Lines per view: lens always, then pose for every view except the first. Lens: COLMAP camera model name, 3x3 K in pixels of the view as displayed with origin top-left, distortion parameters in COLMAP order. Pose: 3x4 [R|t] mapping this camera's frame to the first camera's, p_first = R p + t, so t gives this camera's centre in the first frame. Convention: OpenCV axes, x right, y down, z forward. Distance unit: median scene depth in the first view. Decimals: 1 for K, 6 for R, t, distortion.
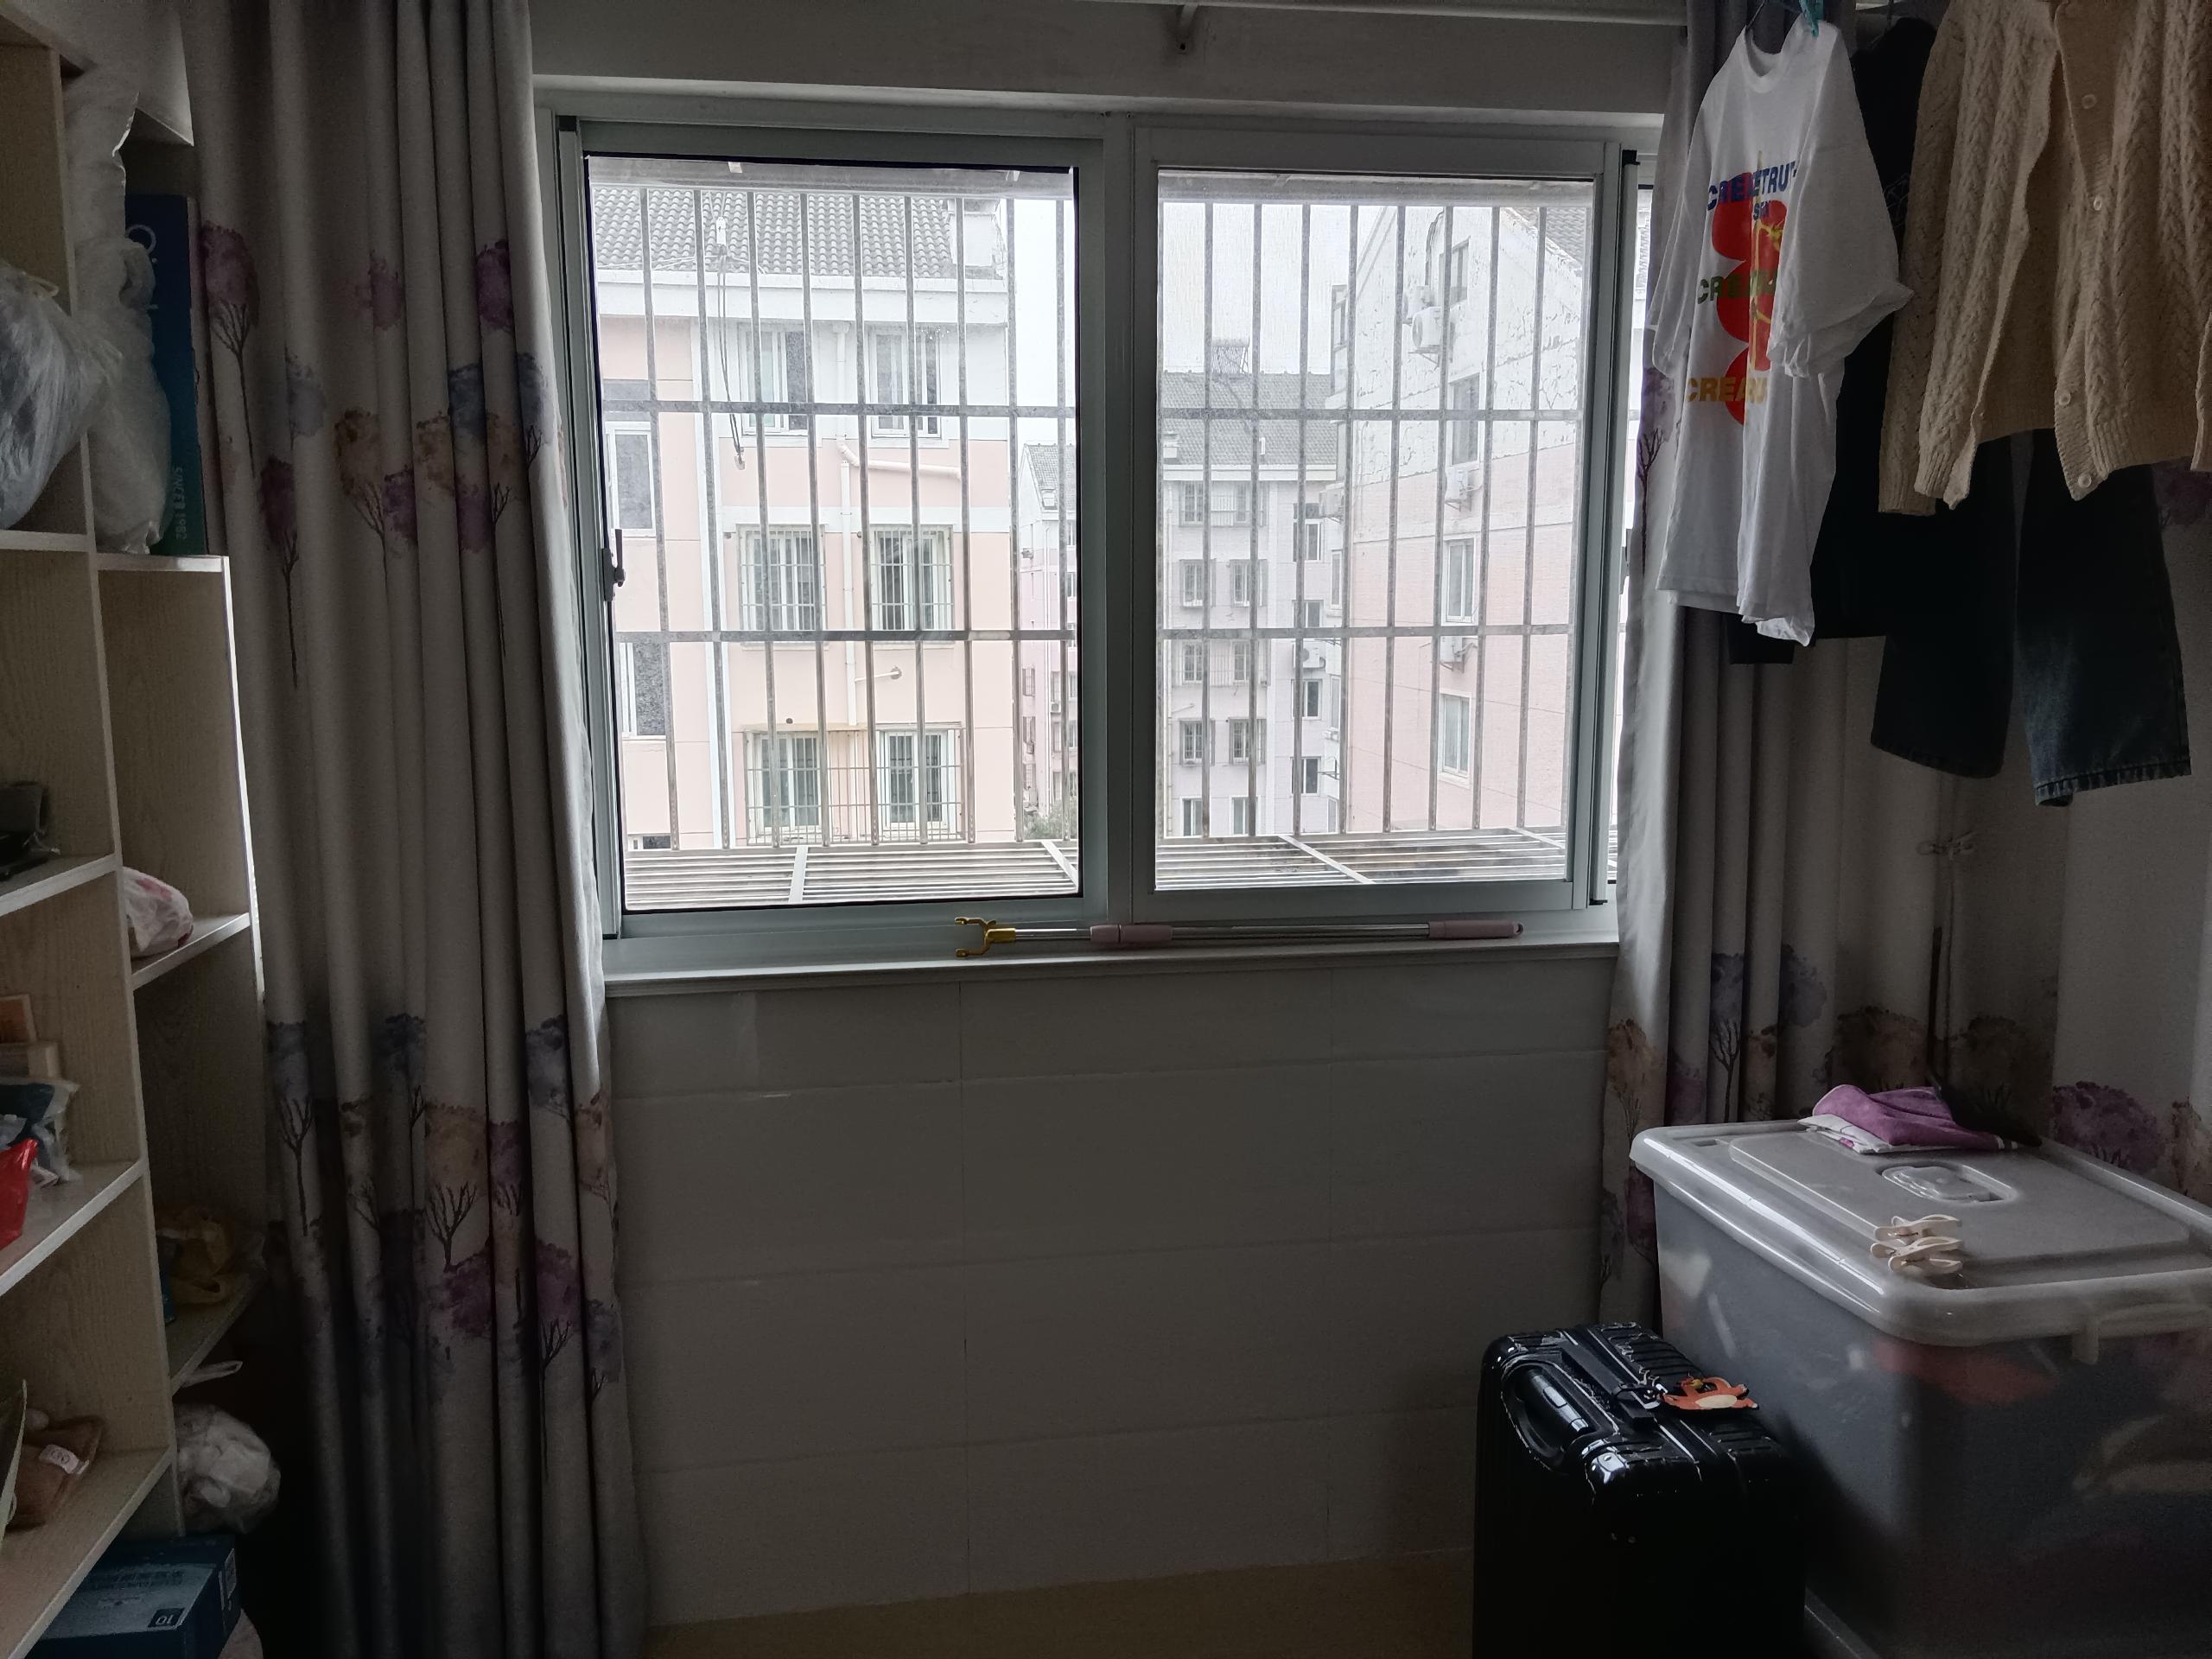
lens RADIAL K [[1692.8, 0, 1106.0], [0, 1692.8, 829.5], [0, 0, 1]] dist [0.122565, -0.190629]
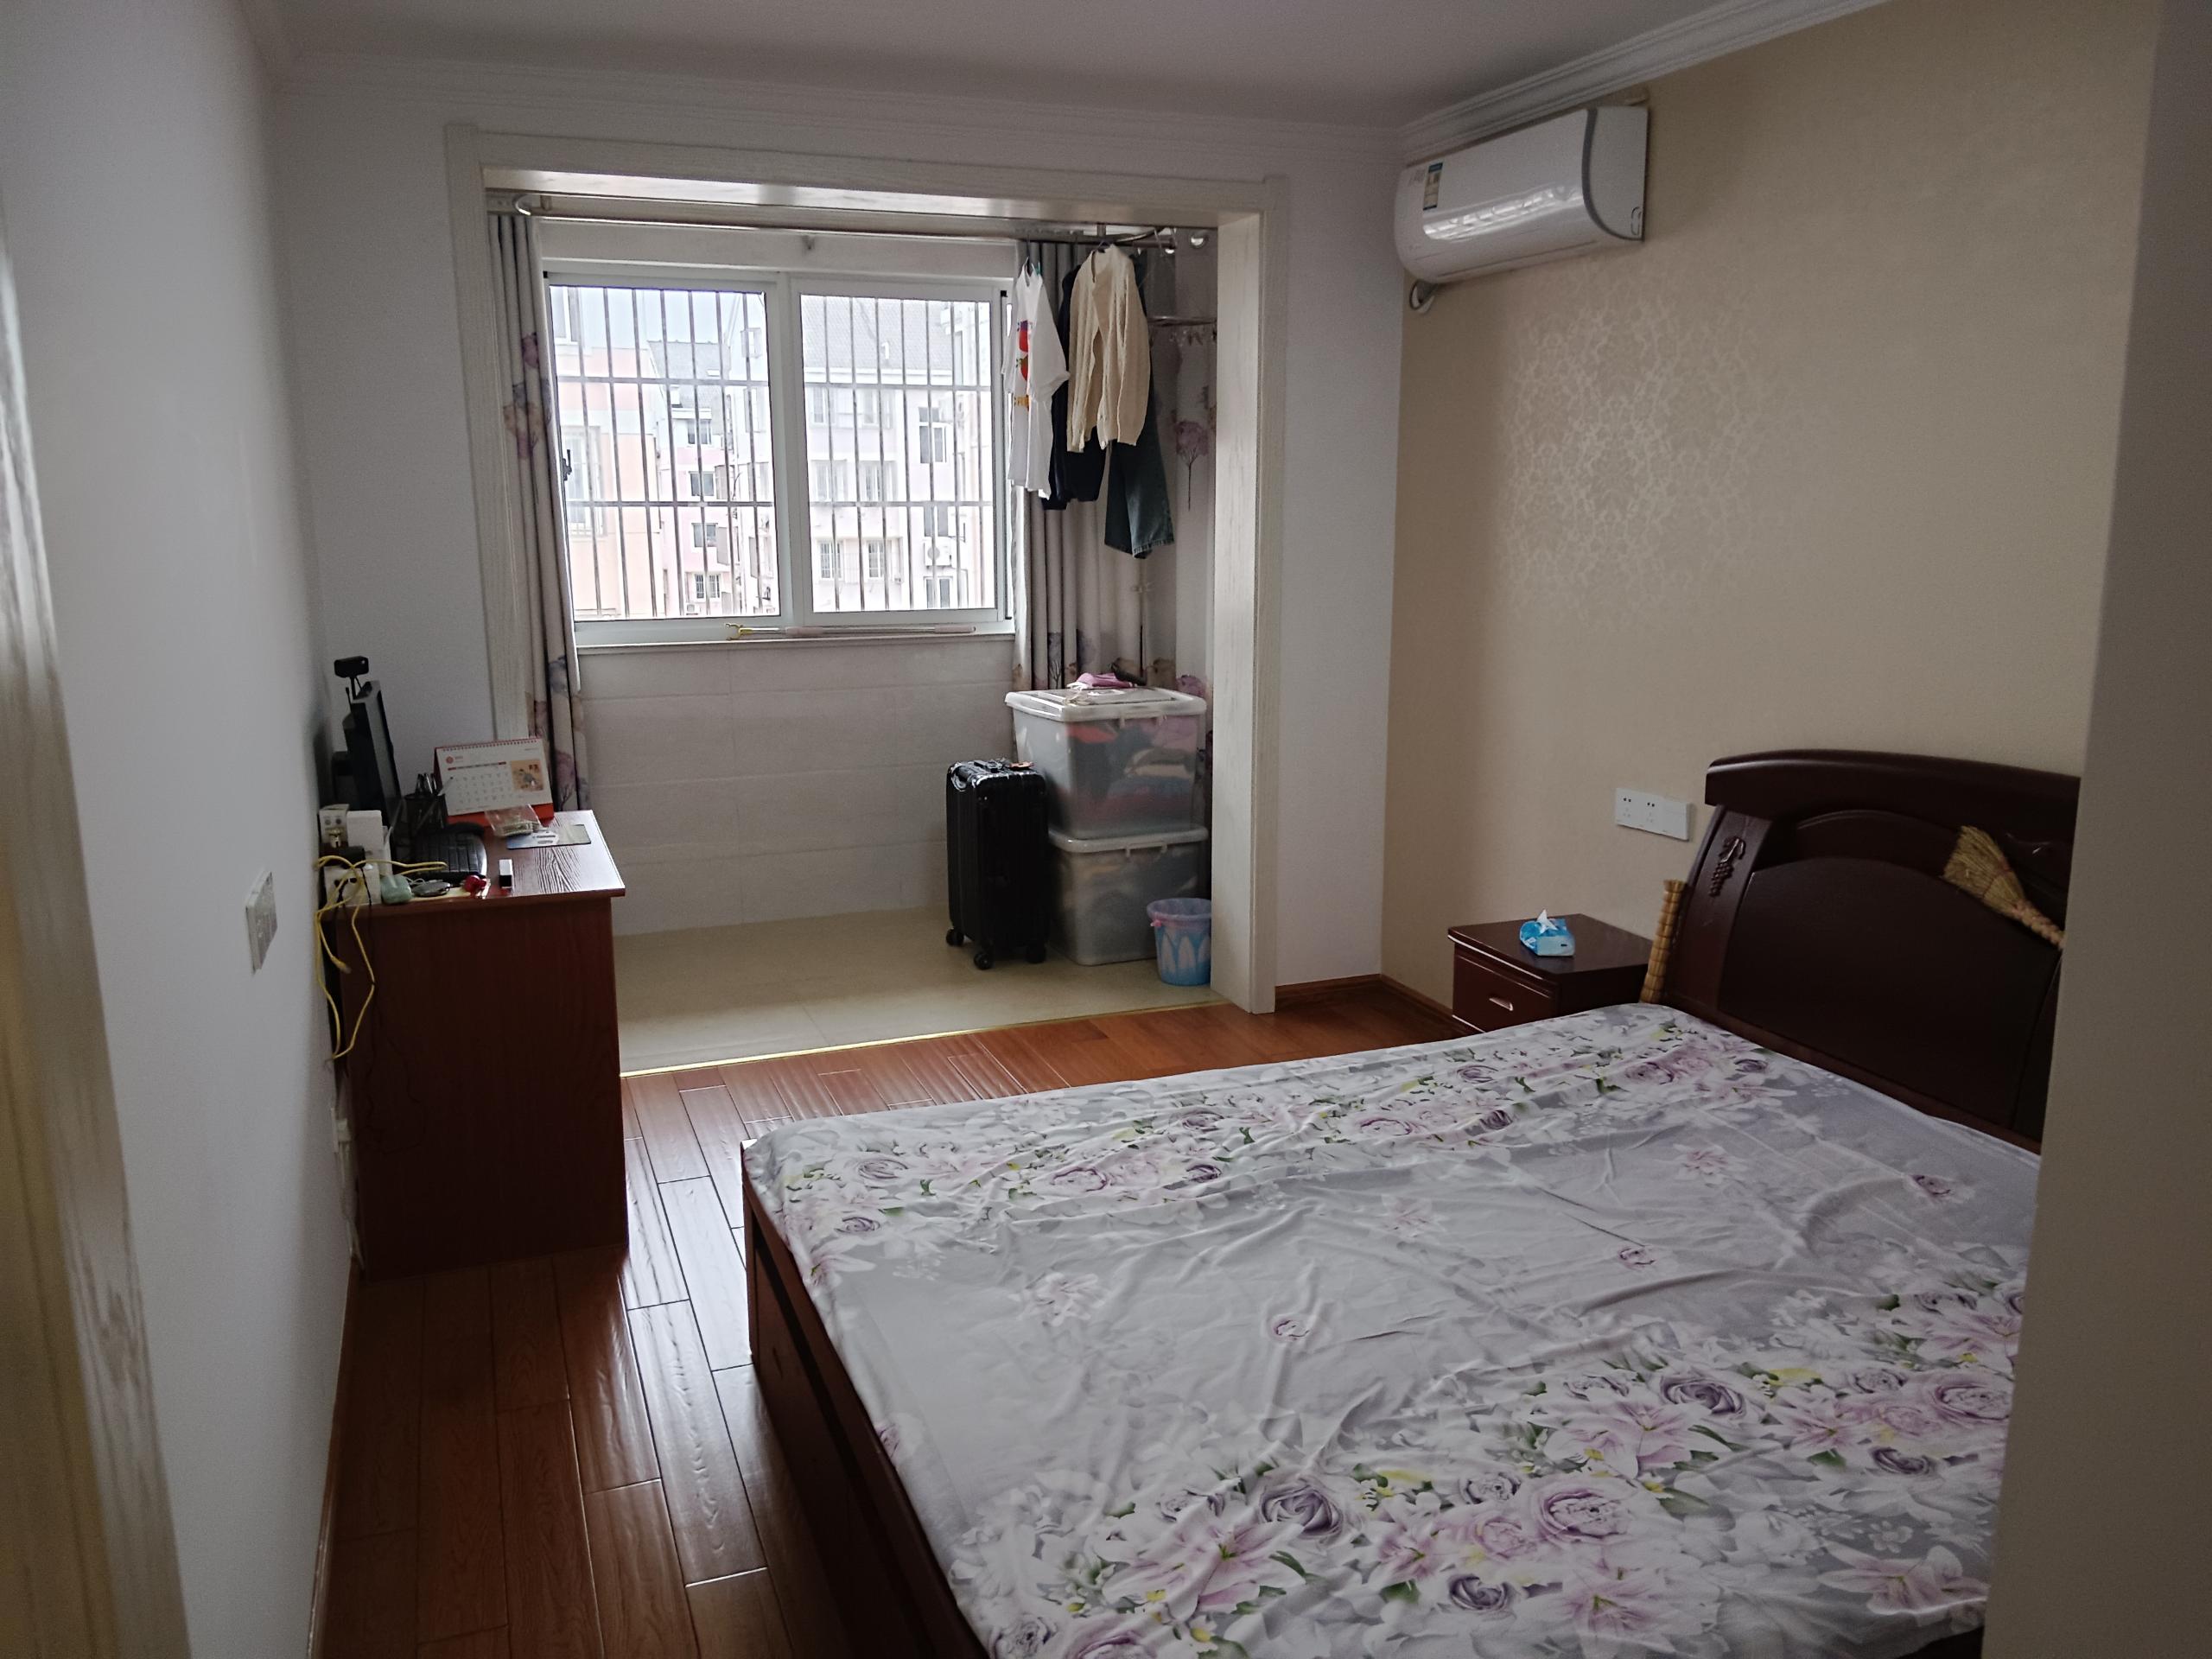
lens RADIAL K [[1692.8, 0, 1106.0], [0, 1692.8, 829.5], [0, 0, 1]] dist [0.122565, -0.190629]
pose [[0.977784, -0.040164, 0.205731, -0.078159], [0.028759, 0.997895, 0.058132, 0.234472], [-0.207633, -0.050924, 0.976880, -1.515650]]
